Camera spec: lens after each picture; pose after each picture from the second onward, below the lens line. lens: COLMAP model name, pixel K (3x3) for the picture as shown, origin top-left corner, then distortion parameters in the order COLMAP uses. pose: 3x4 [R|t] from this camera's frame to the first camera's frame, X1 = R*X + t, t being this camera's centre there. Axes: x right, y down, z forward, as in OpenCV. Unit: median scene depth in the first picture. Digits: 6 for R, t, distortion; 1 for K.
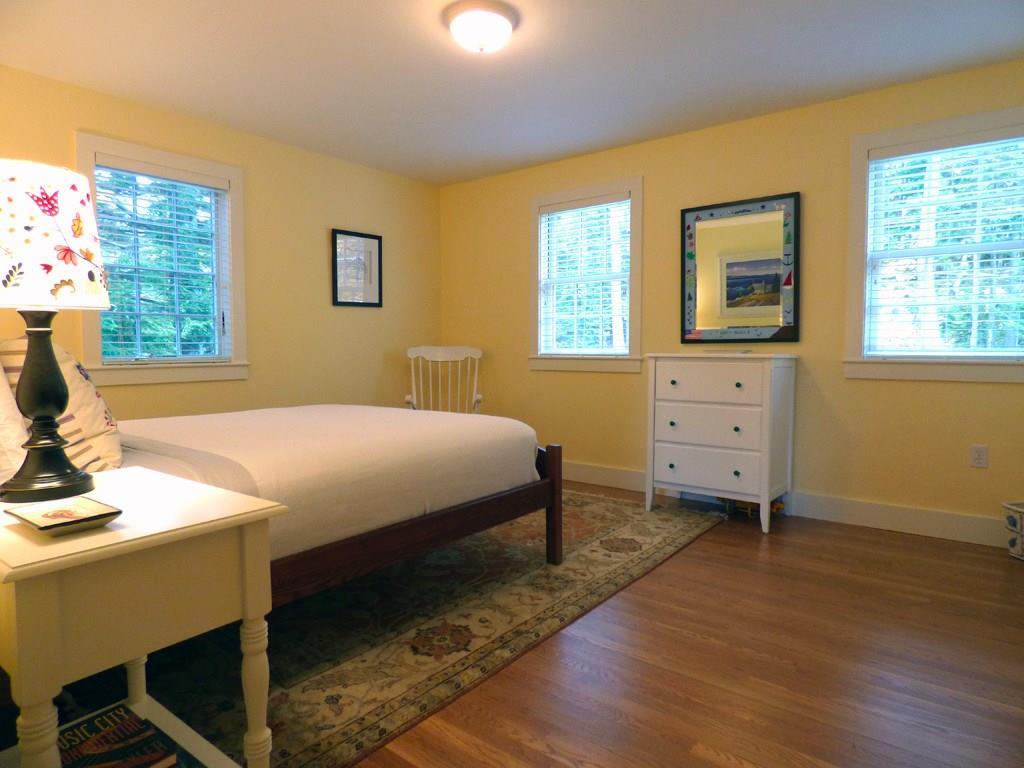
lens RADIAL K [[619.8, 0, 512.0], [0, 619.8, 384.0], [0, 0, 1]] dist [-0.012919, 0.000337]
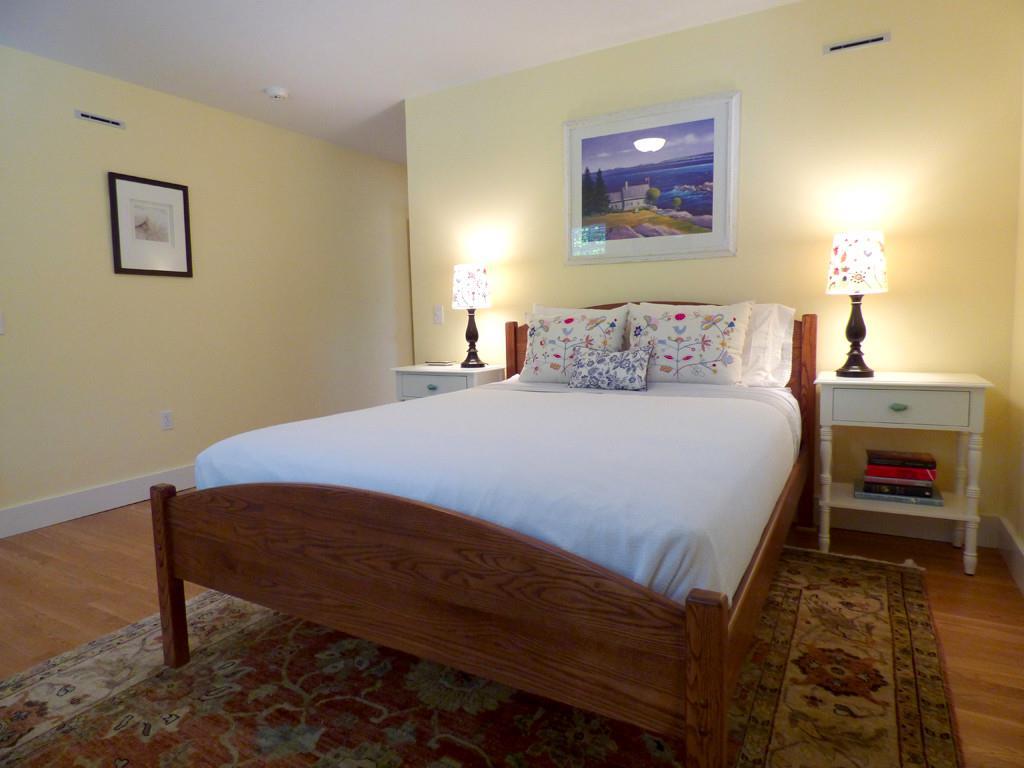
lens RADIAL K [[619.8, 0, 512.0], [0, 619.8, 384.0], [0, 0, 1]] dist [-0.012919, 0.000337]
pose [[-0.989910, 0.036746, -0.136847, -0.193537], [0.013311, 0.985634, 0.168372, -0.100318], [0.141068, 0.164851, -0.976178, 1.565692]]
